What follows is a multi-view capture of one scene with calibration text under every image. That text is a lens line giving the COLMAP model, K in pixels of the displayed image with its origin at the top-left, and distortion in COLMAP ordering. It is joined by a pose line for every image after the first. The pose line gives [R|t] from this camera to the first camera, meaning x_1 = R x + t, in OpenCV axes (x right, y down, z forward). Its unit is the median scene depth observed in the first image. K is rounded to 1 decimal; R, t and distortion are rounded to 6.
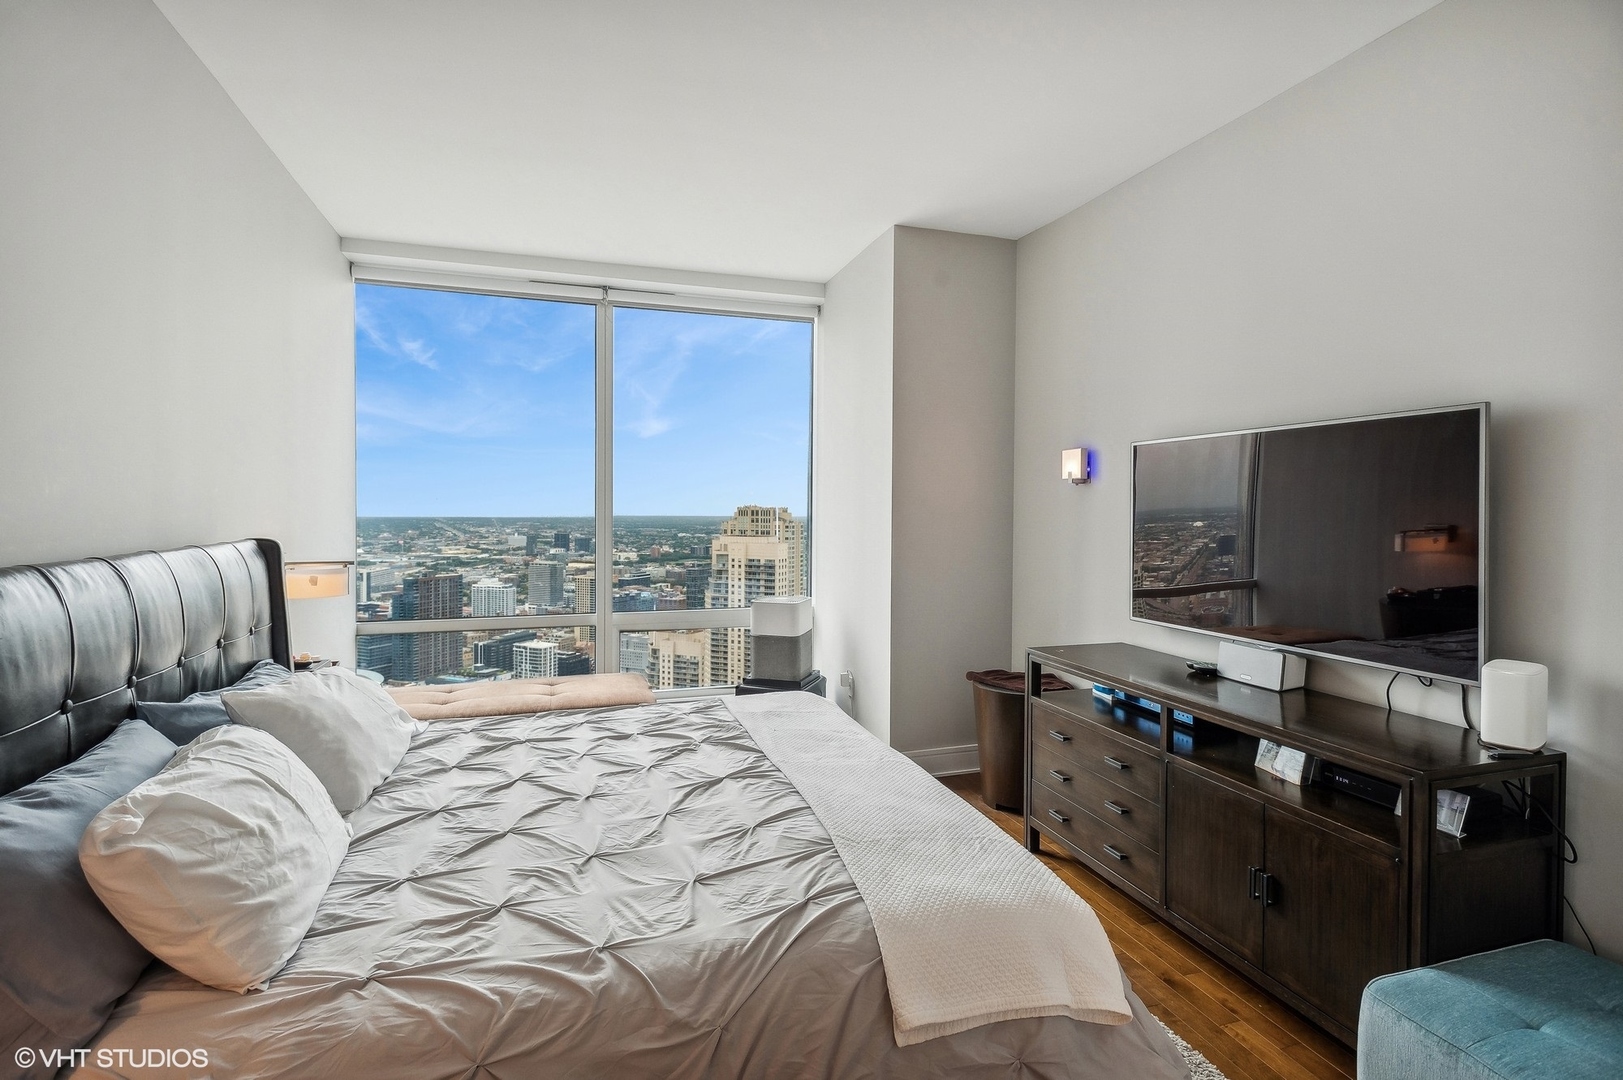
lens RADIAL K [[818.7, 0, 760.5], [0, 818.7, 530.1], [0, 0, 1]] dist [0.003557, -0.000108]
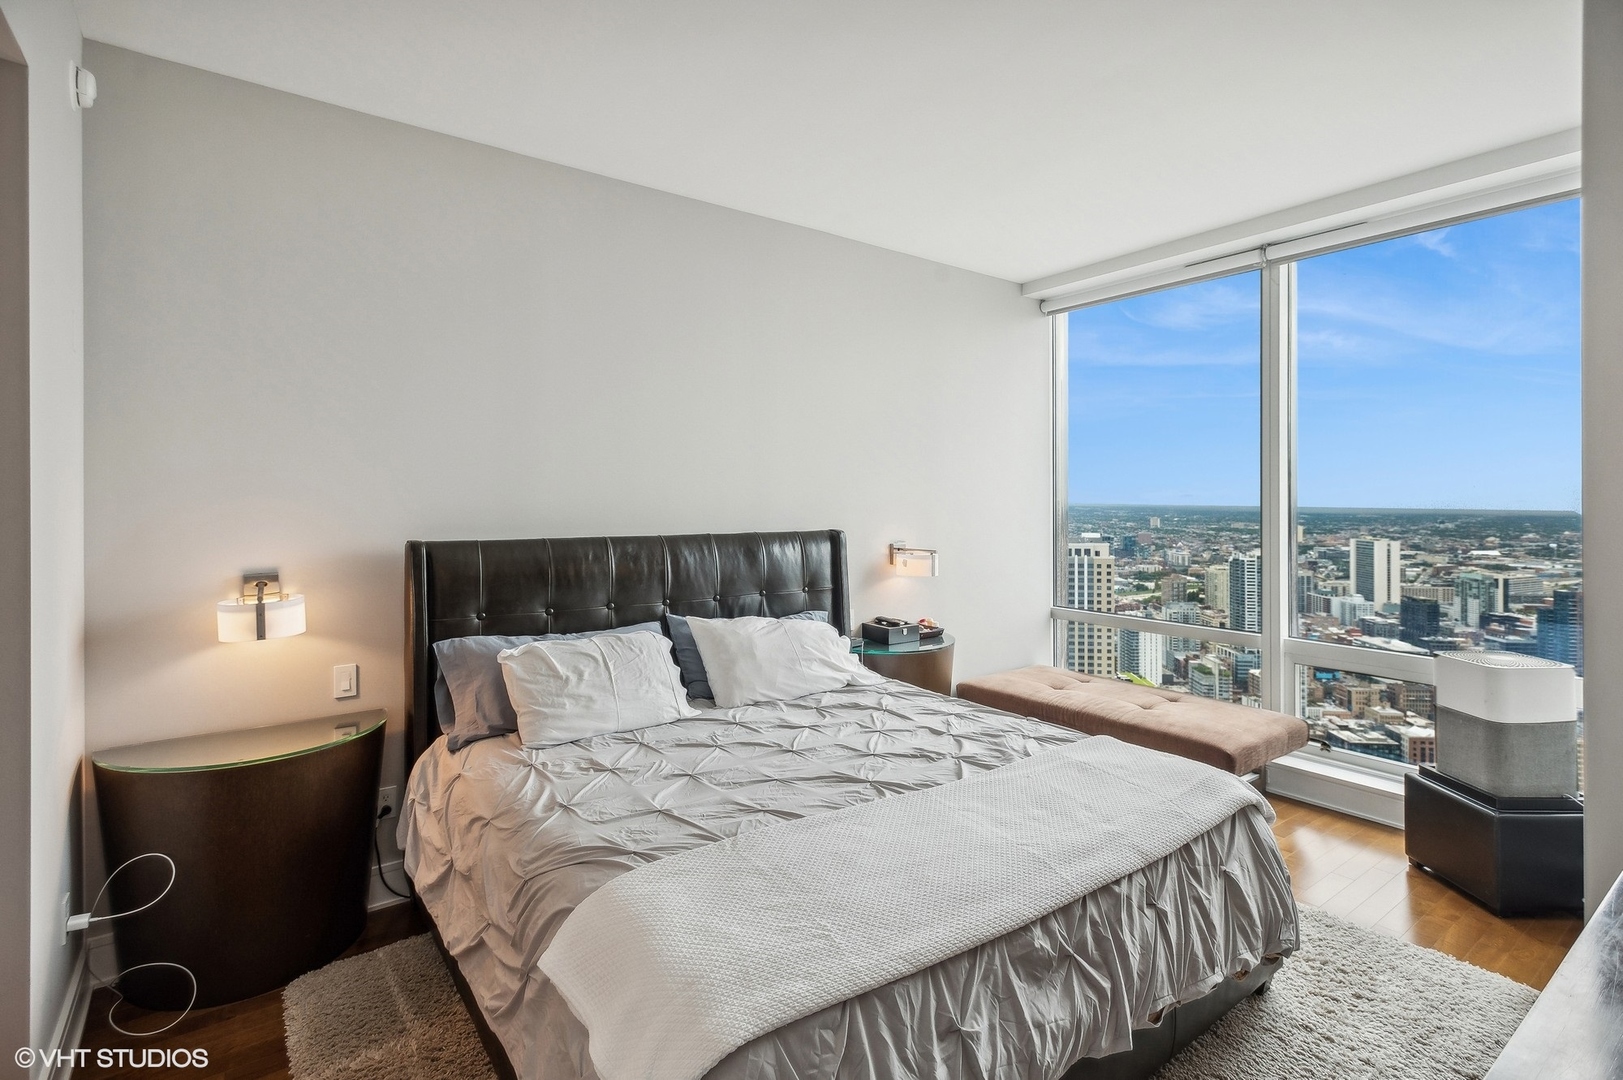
lens RADIAL K [[778.4, 0, 819.6], [0, 778.4, 511.8], [0, 0, 1]] dist [0.009395, -0.000360]
pose [[0.307347, 0.011109, -0.951533, 0.741038], [-0.025452, 0.999670, 0.003450, -0.027639], [0.951257, 0.023158, 0.307529, 0.559110]]
